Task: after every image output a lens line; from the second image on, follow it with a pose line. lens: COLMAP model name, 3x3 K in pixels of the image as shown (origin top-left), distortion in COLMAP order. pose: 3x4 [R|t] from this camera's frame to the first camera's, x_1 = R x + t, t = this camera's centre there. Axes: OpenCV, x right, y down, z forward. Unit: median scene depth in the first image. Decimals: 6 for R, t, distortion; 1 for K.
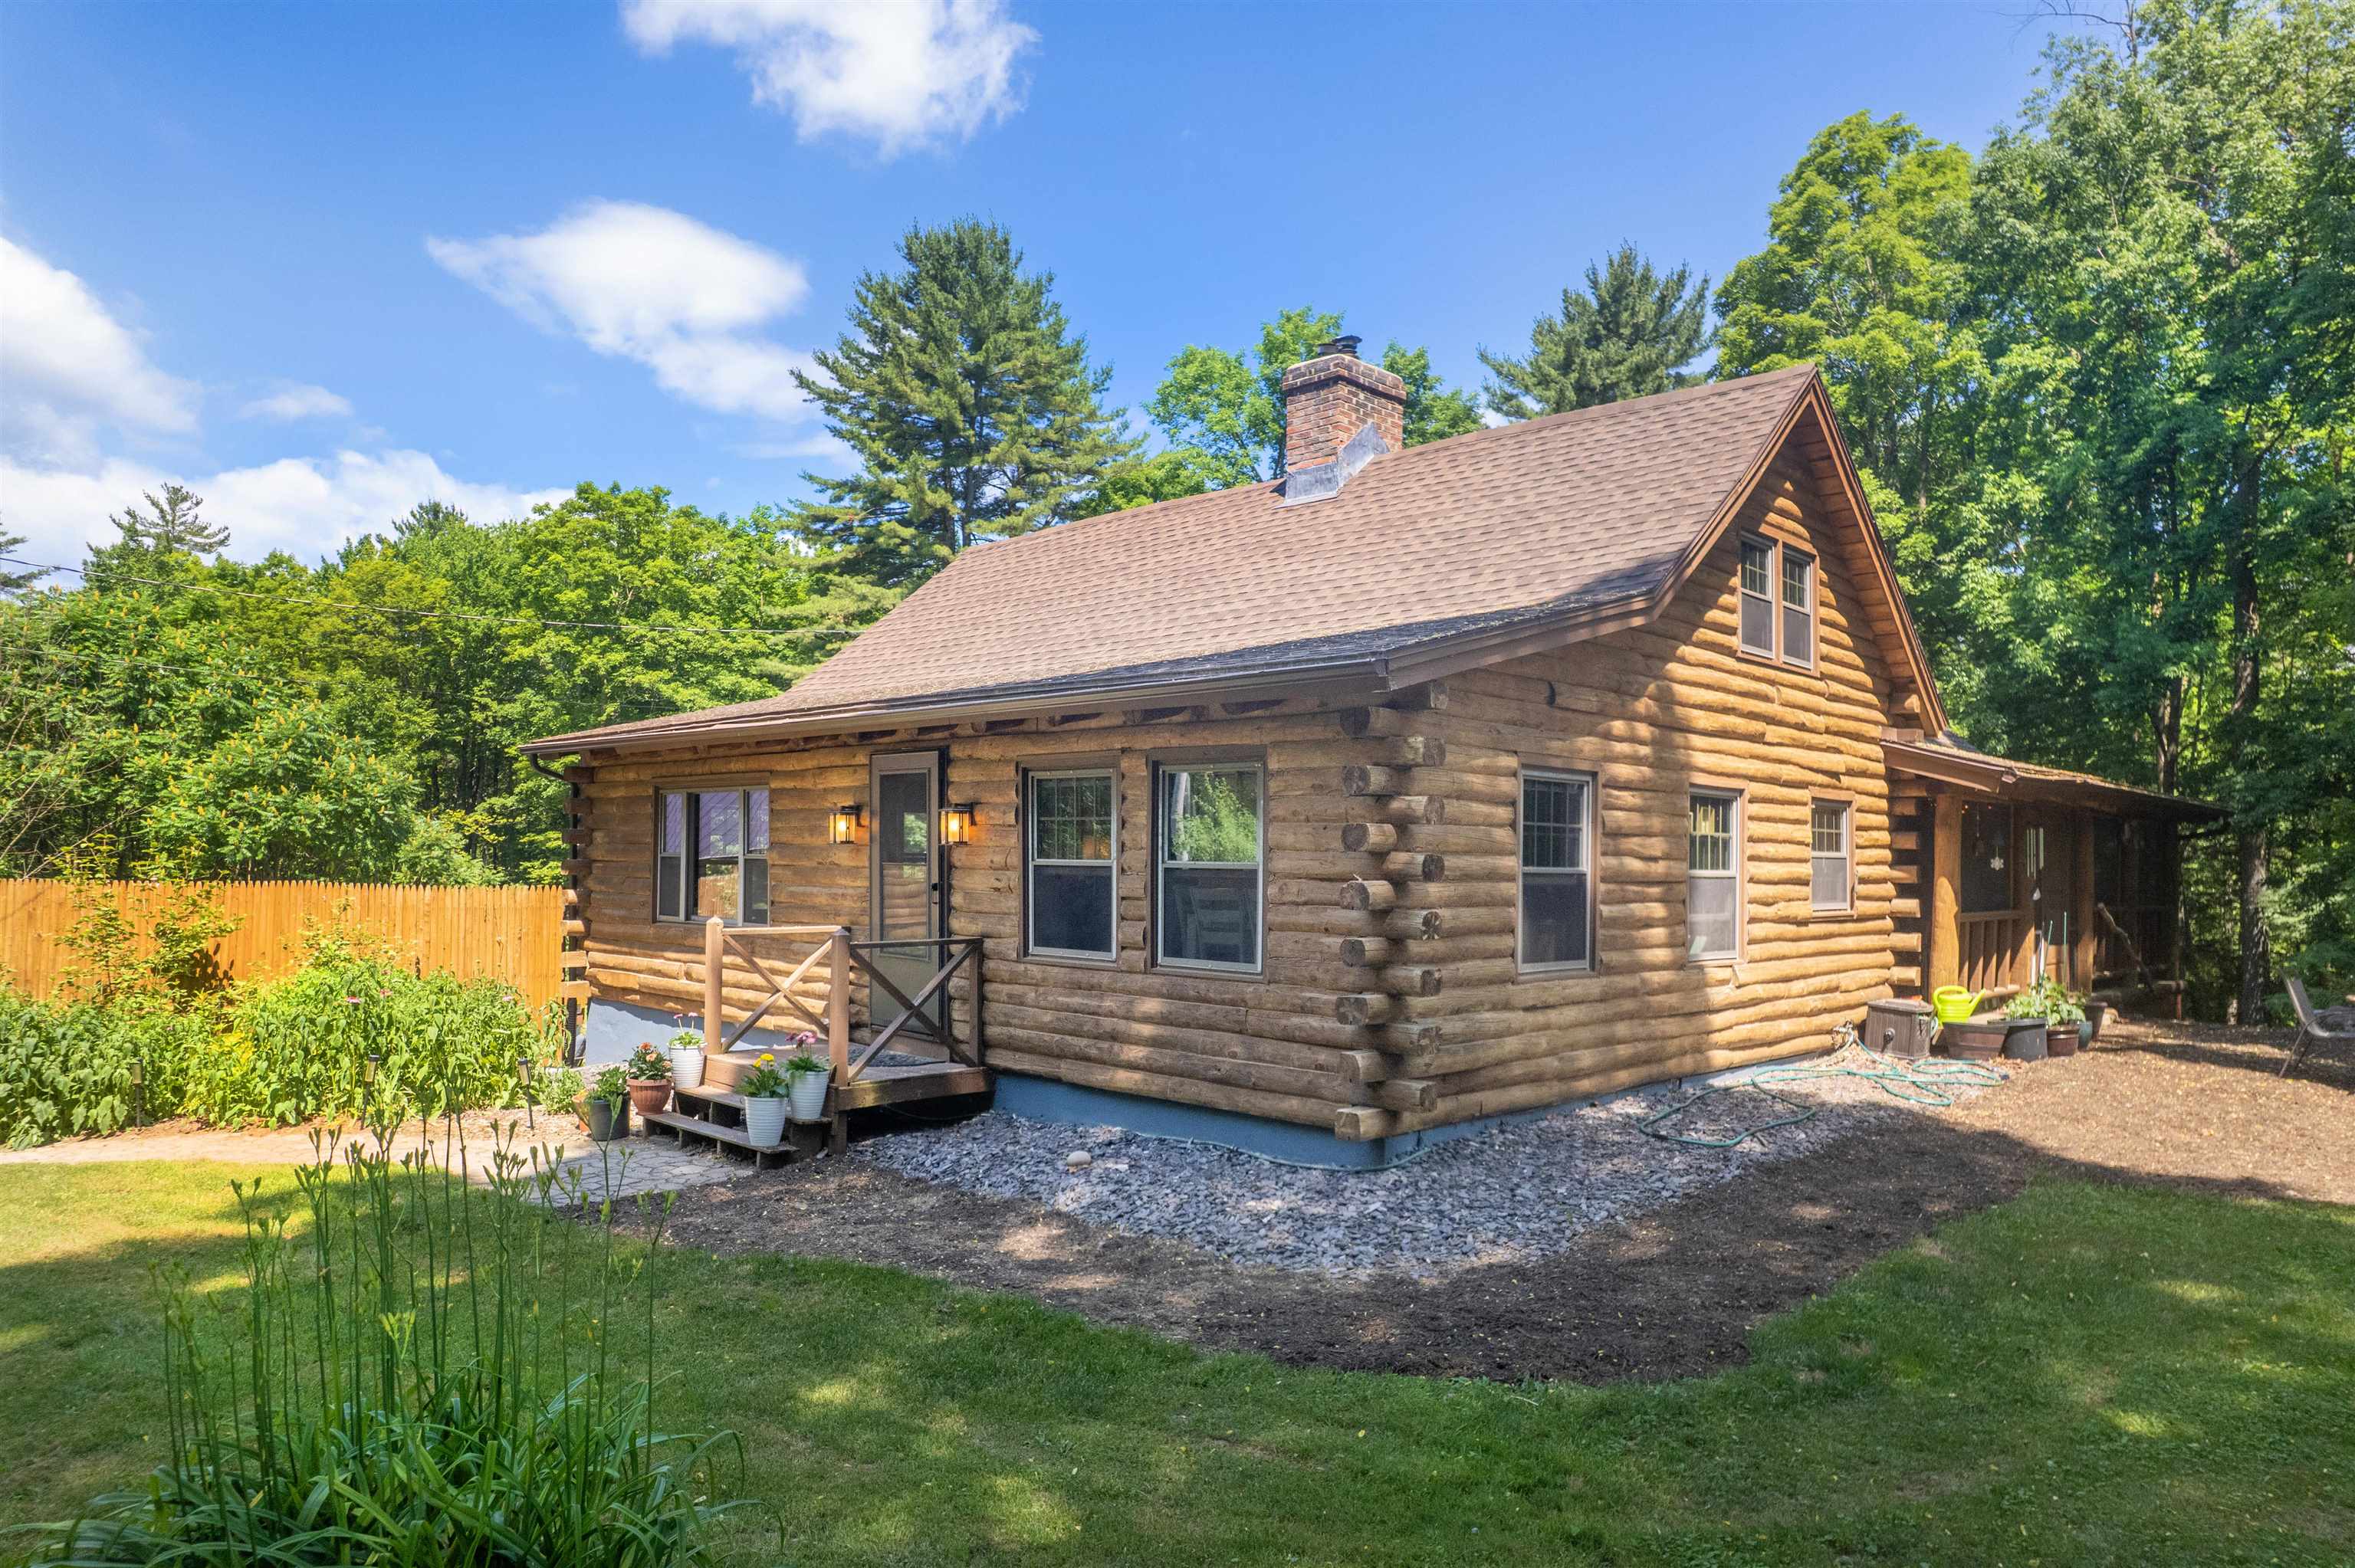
lens RADIAL K [[1466.3, 0, 1197.2], [0, 1466.3, 795.2], [0, 0, 1]] dist [-0.079416, 0.098003]
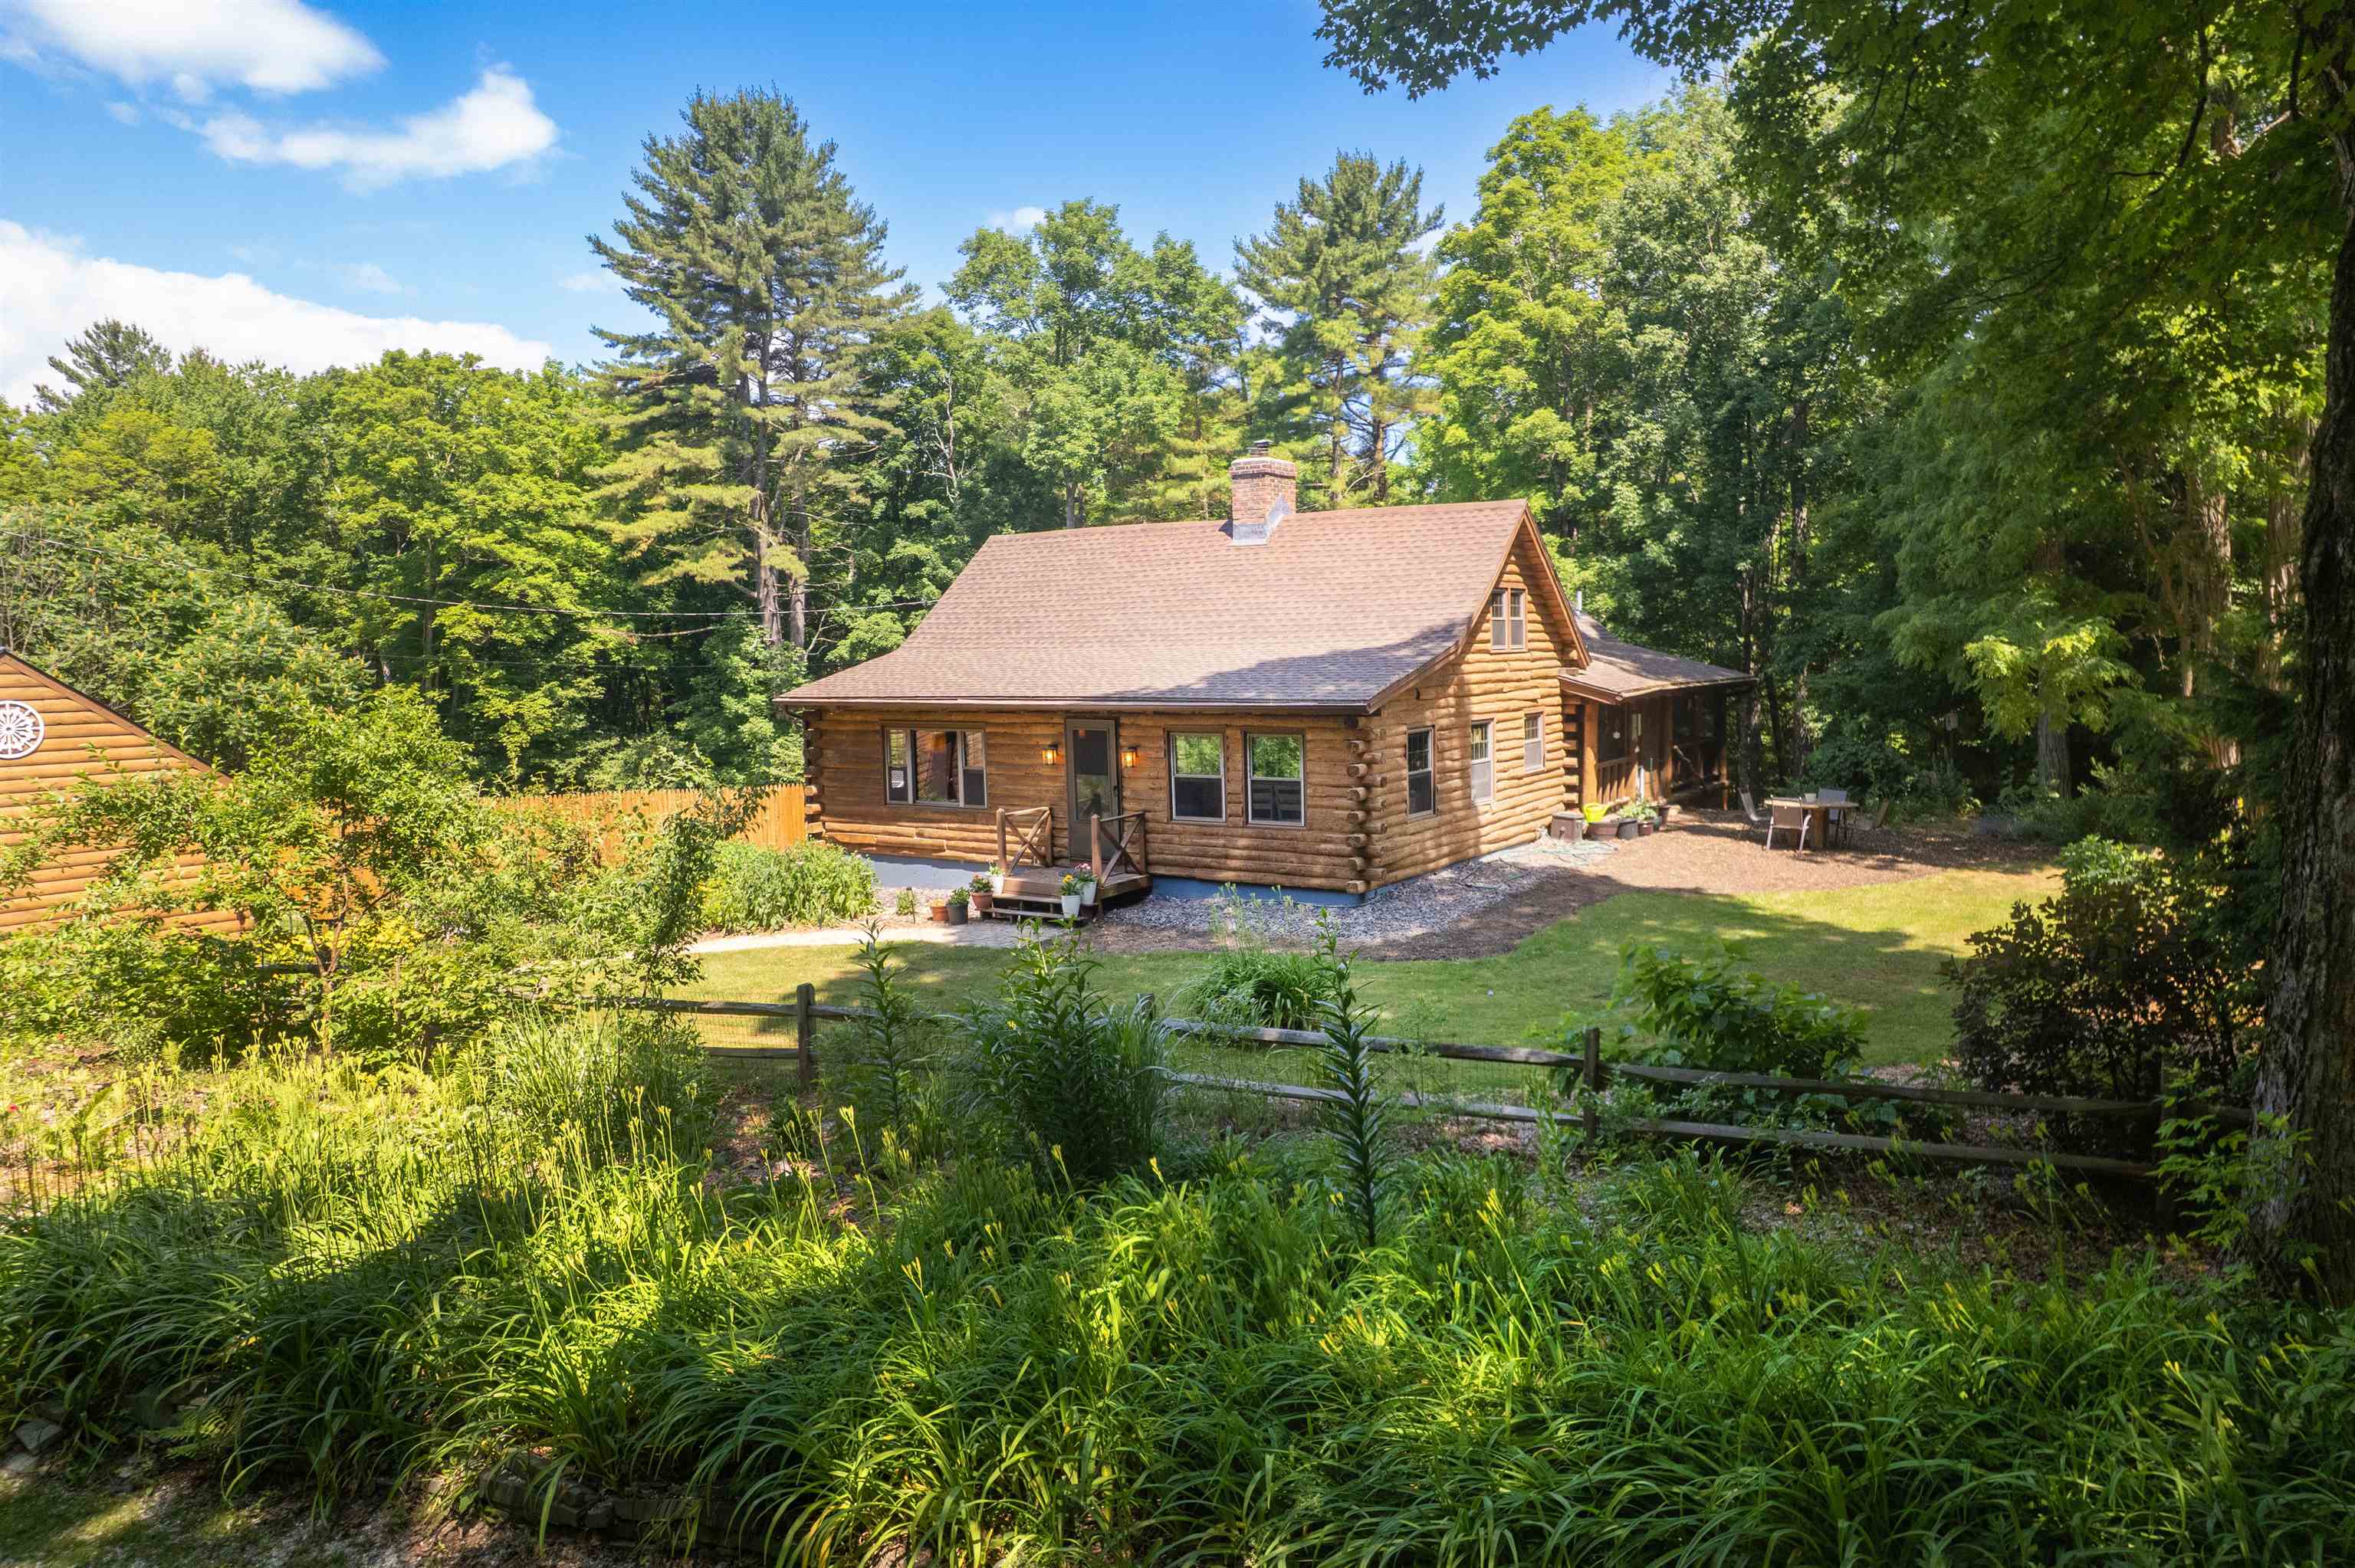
lens RADIAL K [[1521.4, 0, 1174.3], [0, 1521.4, 712.9], [0, 0, 1]] dist [-0.020970, -0.000062]
pose [[0.981312, -0.044279, 0.187257, -0.384274], [0.027093, 0.995264, 0.093362, -0.183855], [-0.190504, -0.086543, 0.977864, -0.830556]]
